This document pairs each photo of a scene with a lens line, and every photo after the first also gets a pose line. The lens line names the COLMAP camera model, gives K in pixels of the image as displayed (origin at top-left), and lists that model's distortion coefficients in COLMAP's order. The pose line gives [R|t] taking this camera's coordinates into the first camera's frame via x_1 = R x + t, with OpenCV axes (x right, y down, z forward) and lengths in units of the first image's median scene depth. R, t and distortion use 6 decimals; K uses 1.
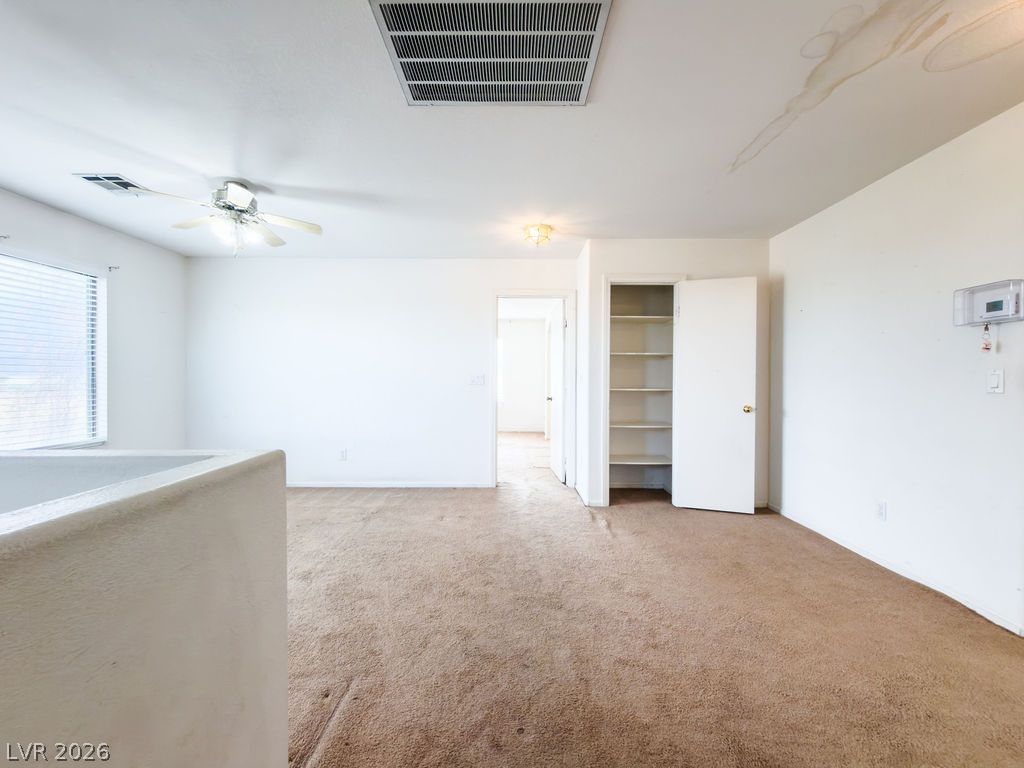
lens RADIAL K [[415.8, 0, 509.2], [0, 415.8, 384.7], [0, 0, 1]] dist [-0.001315, 0.000214]
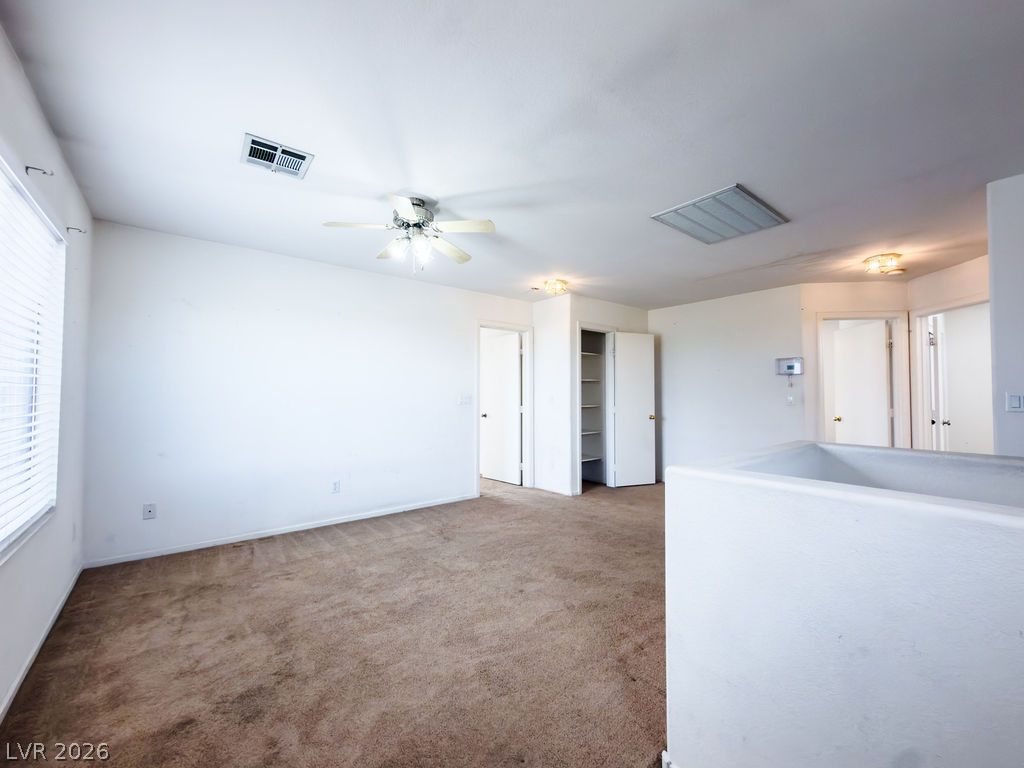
lens RADIAL K [[415.8, 0, 509.8], [0, 415.8, 385.4], [0, 0, 1]] dist [-0.001315, 0.000214]
pose [[0.779716, 0.012414, 0.626010, -0.843898], [0.010042, 0.999427, -0.032326, -0.016590], [-0.626053, 0.031492, 0.779145, 0.097649]]
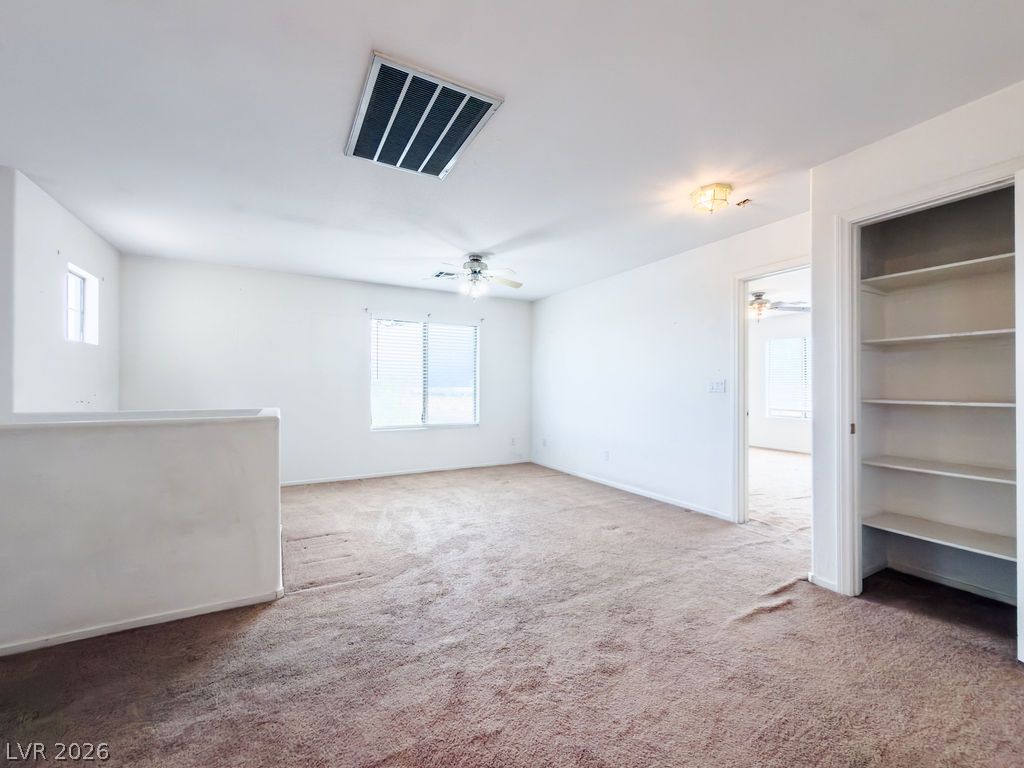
lens RADIAL K [[415.8, 0, 512.9], [0, 415.8, 388.2], [0, 0, 1]] dist [-0.001315, 0.000214]
pose [[0.497160, -0.001277, -0.867658, 0.554337], [-0.014479, 0.999847, -0.009768, 0.005742], [0.867538, 0.017420, 0.497066, 0.294862]]
